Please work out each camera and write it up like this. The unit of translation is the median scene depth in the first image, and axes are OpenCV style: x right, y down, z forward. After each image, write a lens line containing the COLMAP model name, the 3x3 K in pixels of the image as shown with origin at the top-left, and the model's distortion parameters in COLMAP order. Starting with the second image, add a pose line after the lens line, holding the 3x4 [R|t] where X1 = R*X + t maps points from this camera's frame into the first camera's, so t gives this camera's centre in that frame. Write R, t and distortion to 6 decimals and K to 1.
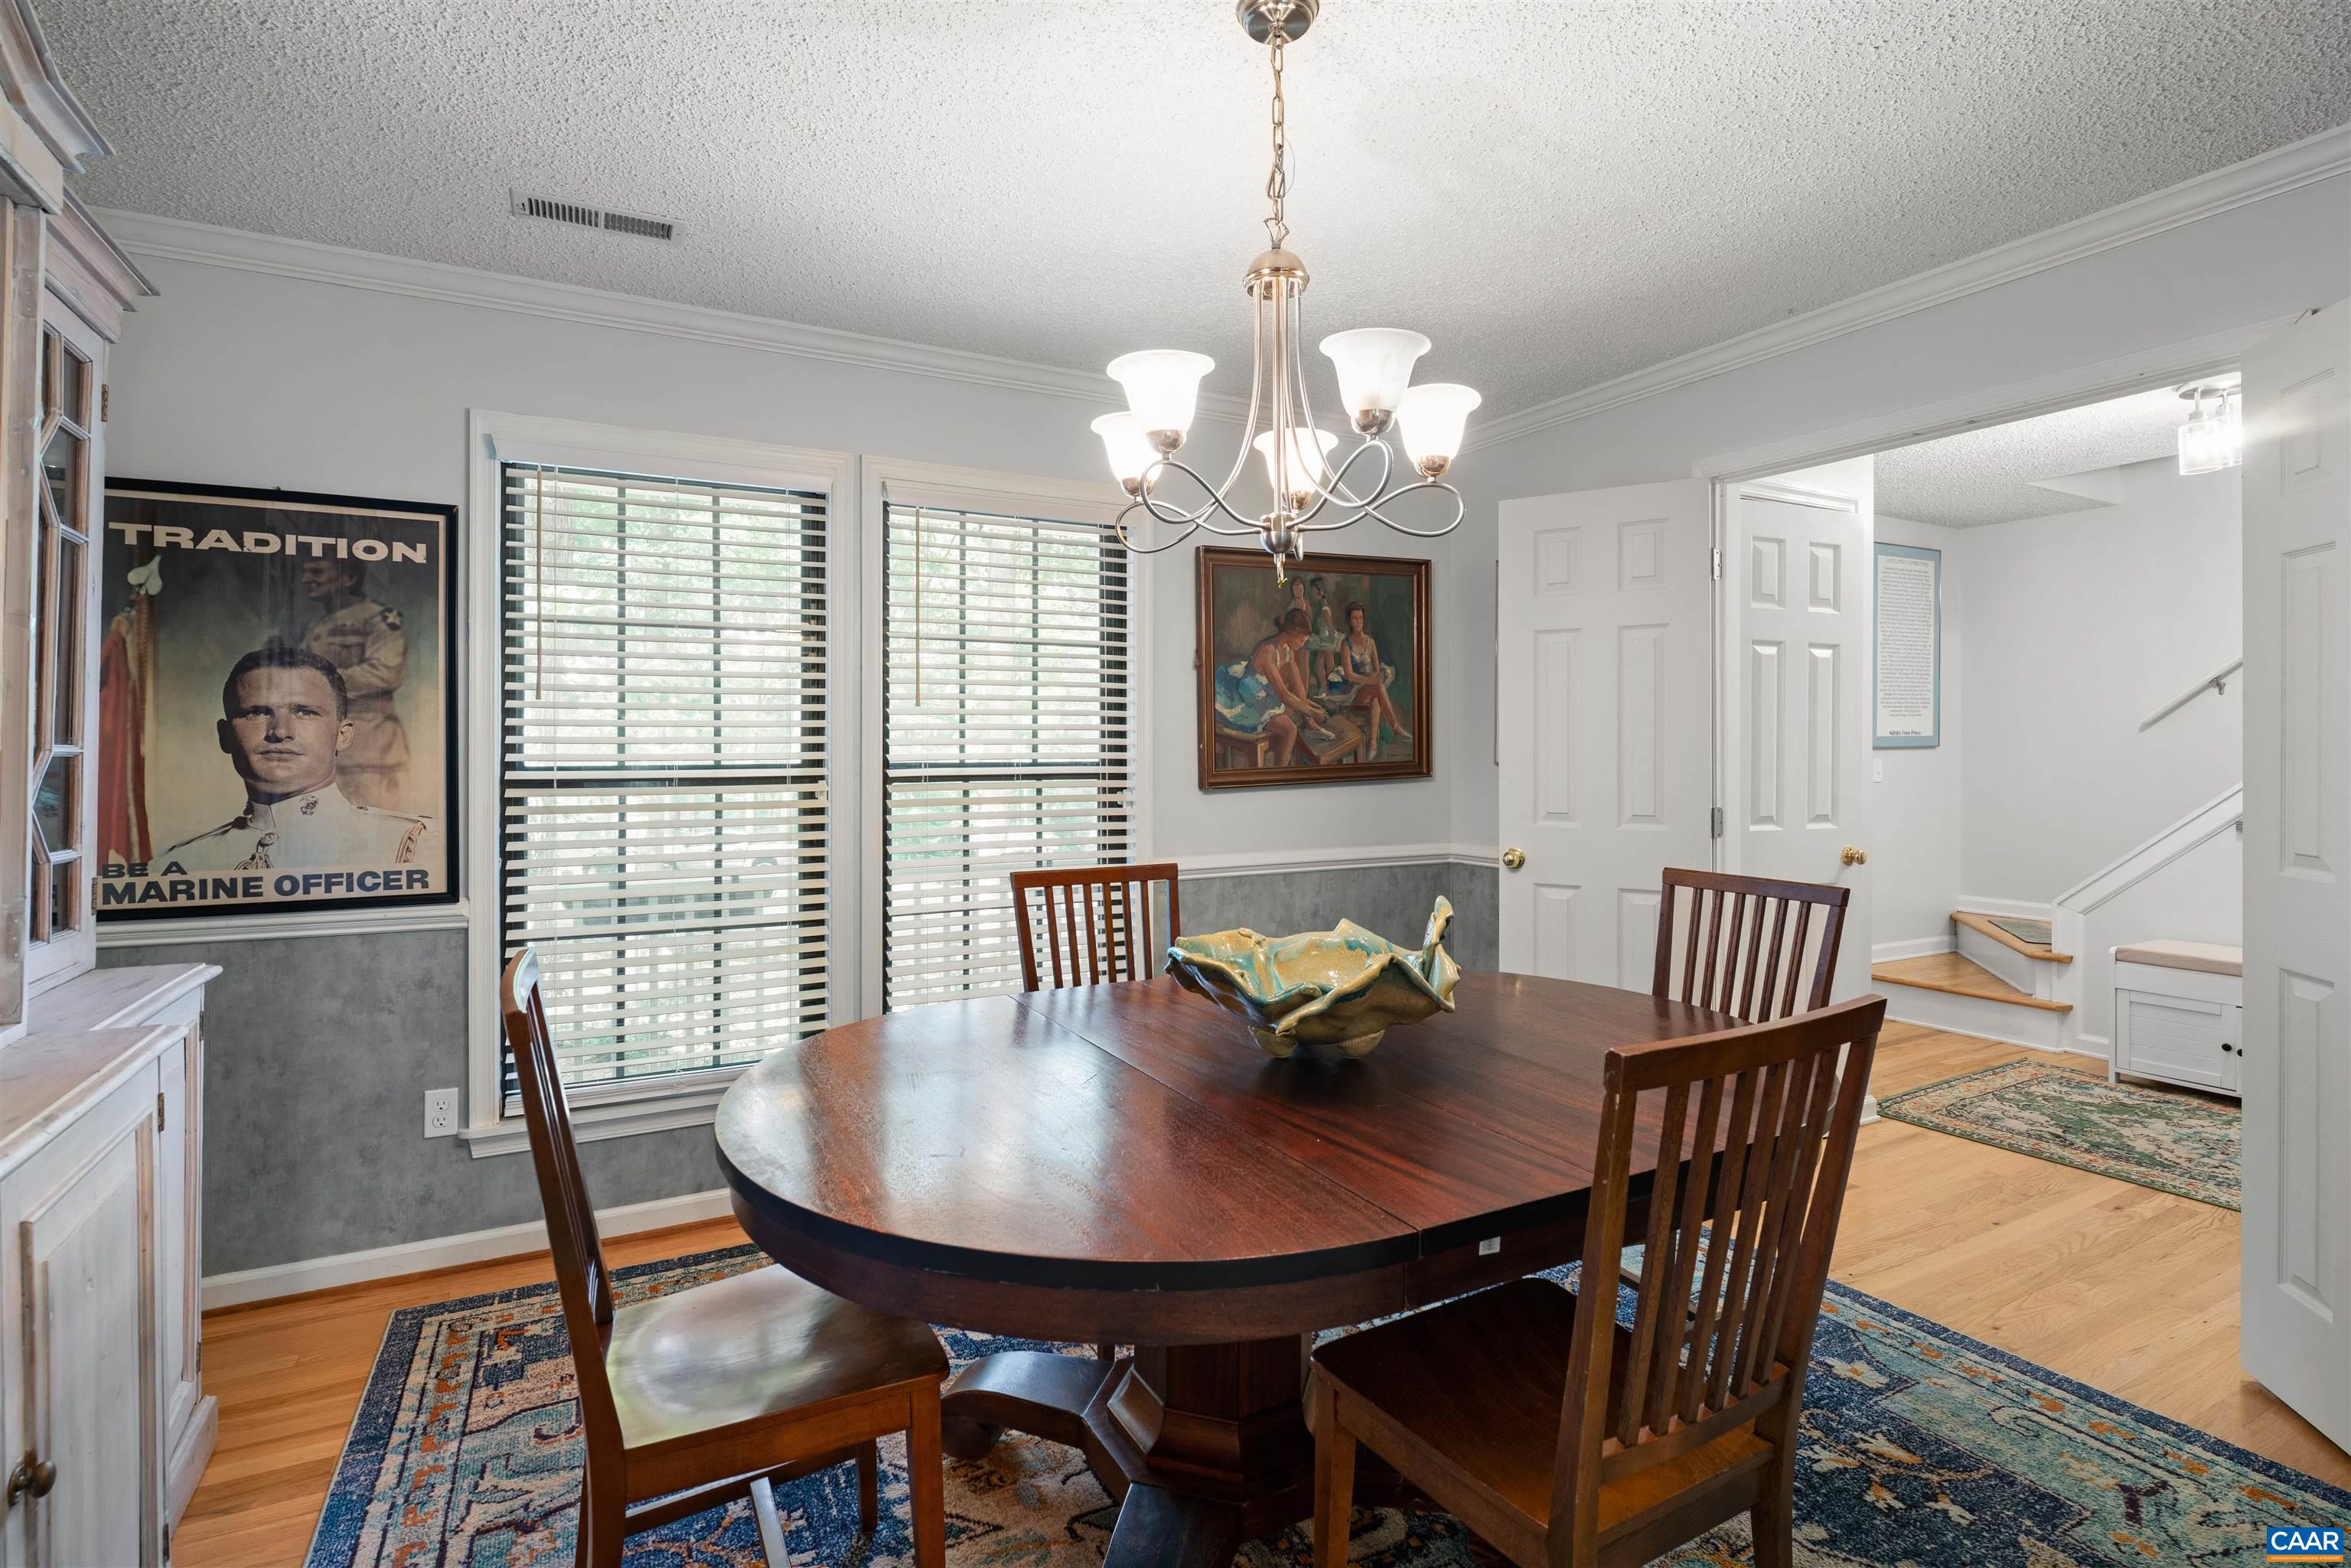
lens RADIAL K [[1142.7, 0, 1170.9], [0, 1142.7, 733.5], [0, 0, 1]] dist [0.001612, 0.000679]
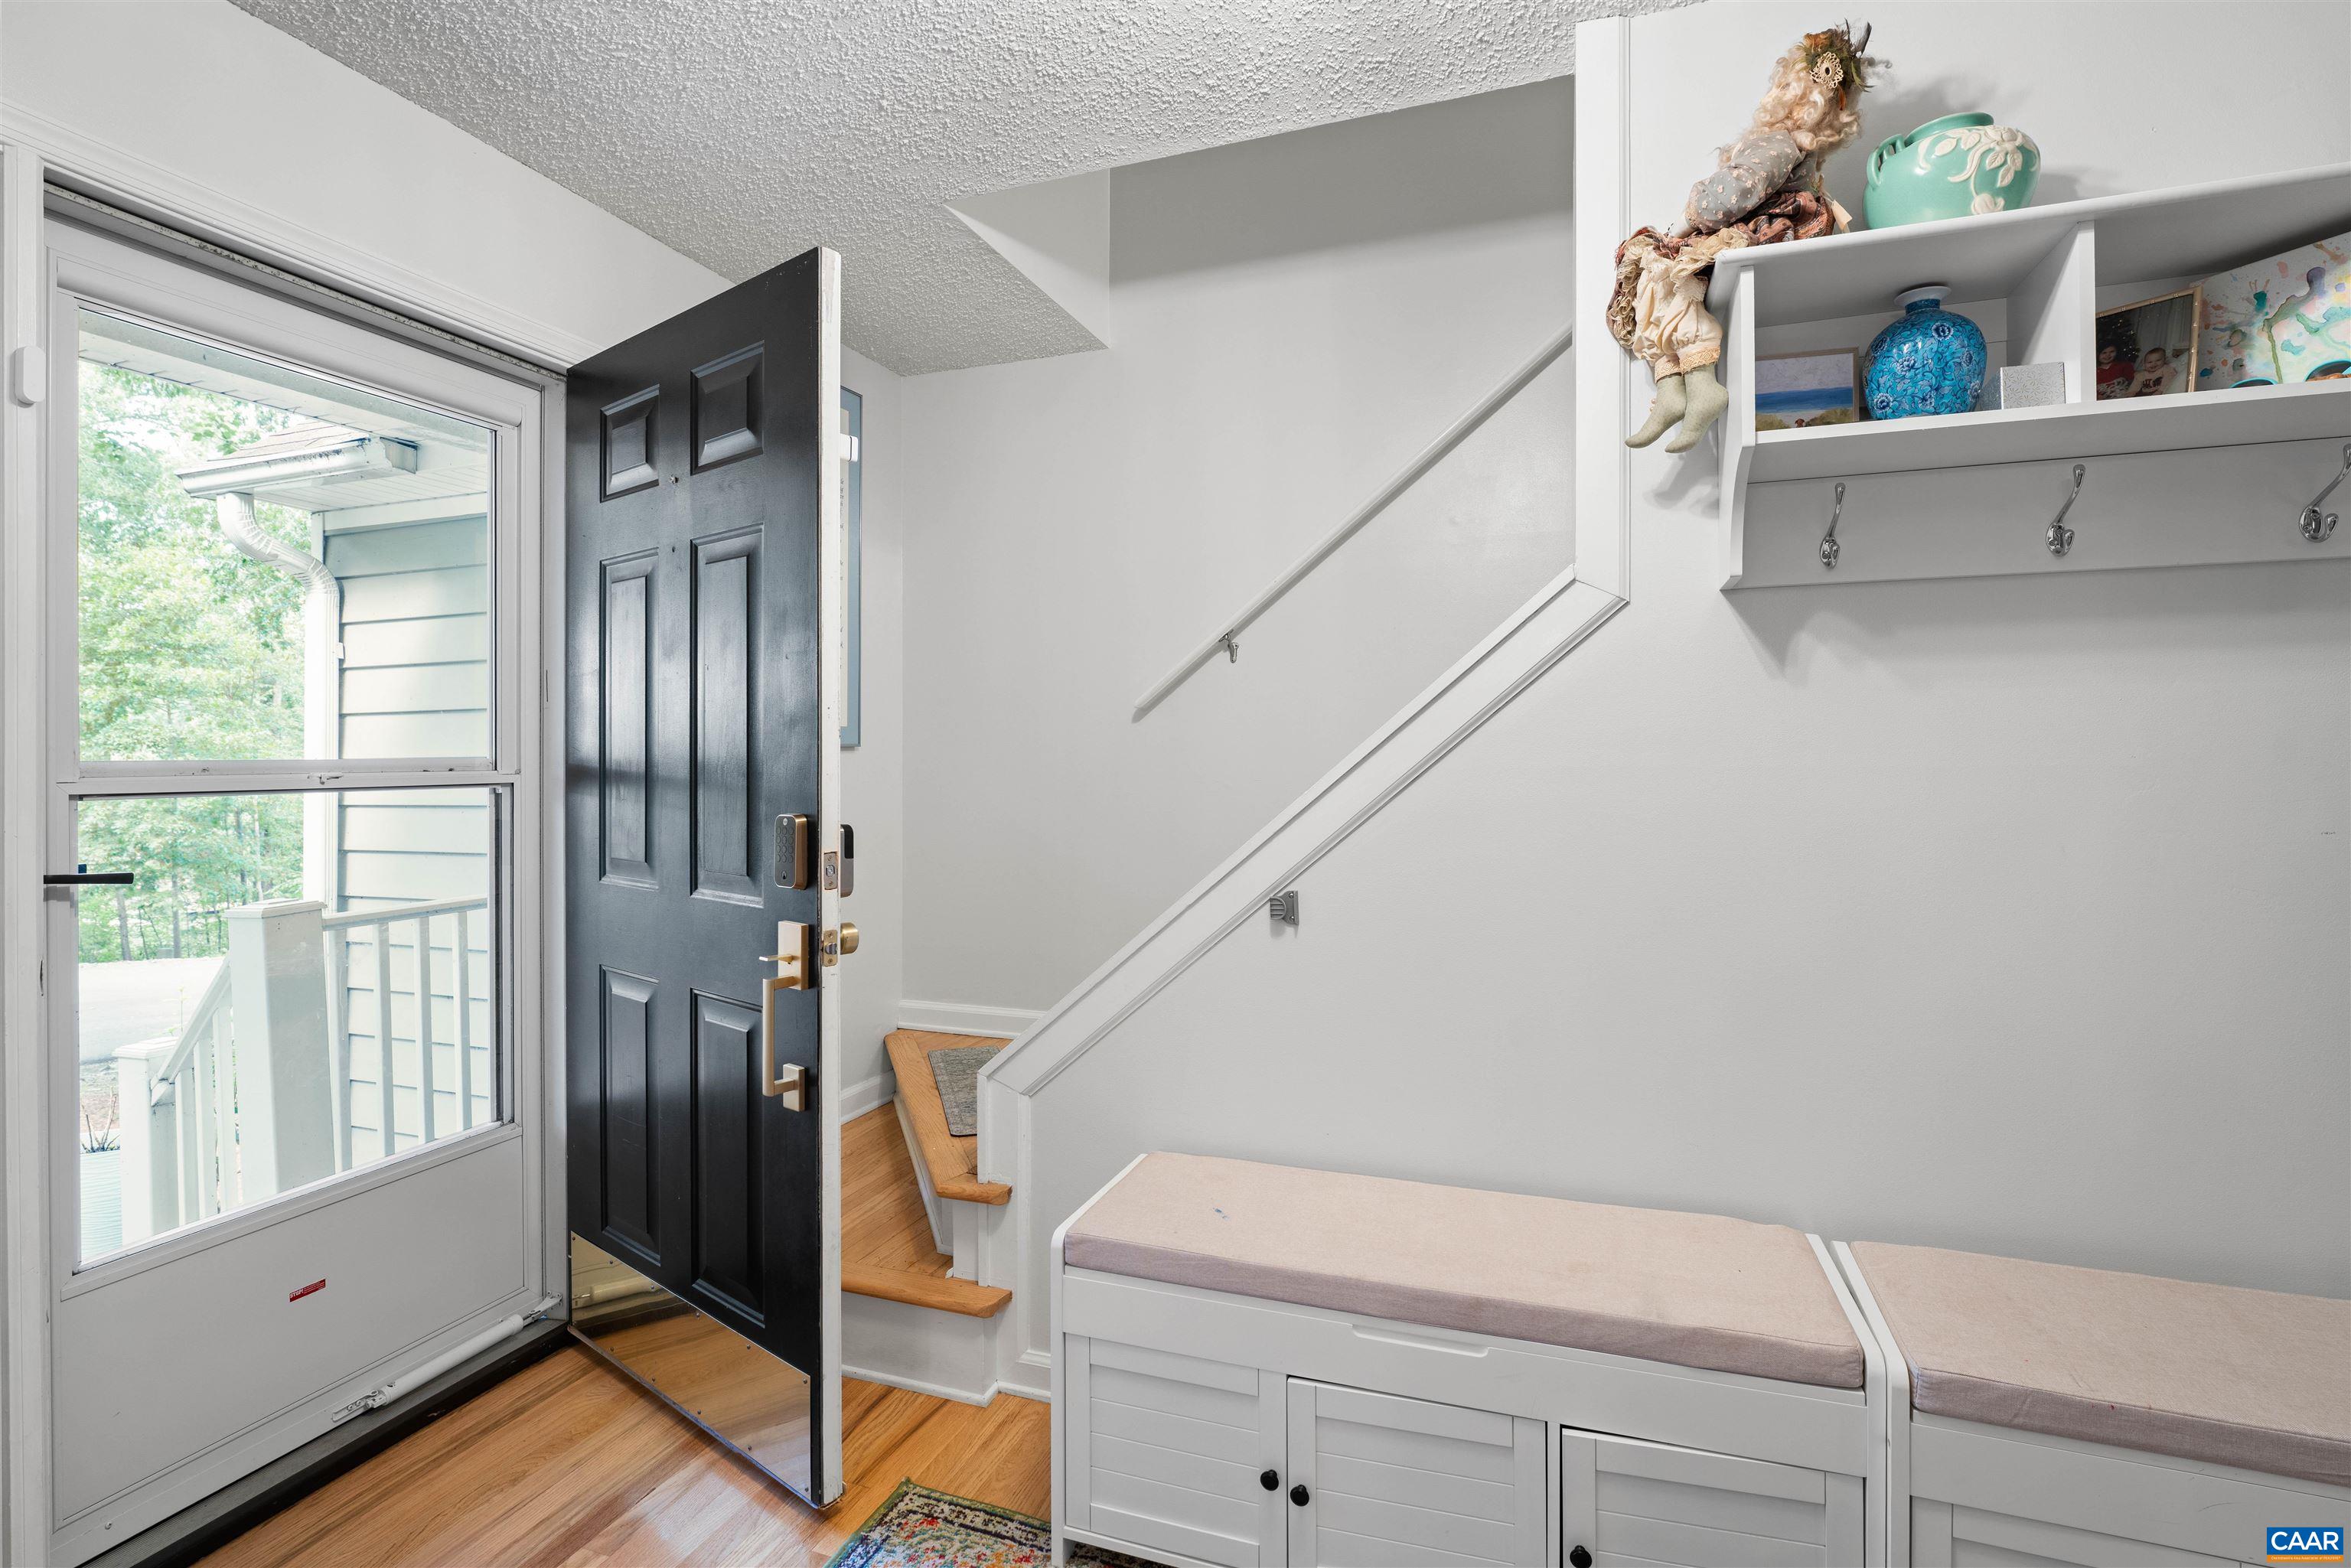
lens RADIAL K [[1114.3, 0, 1169.3], [0, 1114.3, 776.1], [0, 0, 1]] dist [-0.011254, 0.000664]
pose [[0.748266, 0.000353, 0.663399, 0.904903], [-0.005135, 0.999973, 0.005260, 0.033551], [-0.663379, -0.007342, 0.748247, 1.042941]]
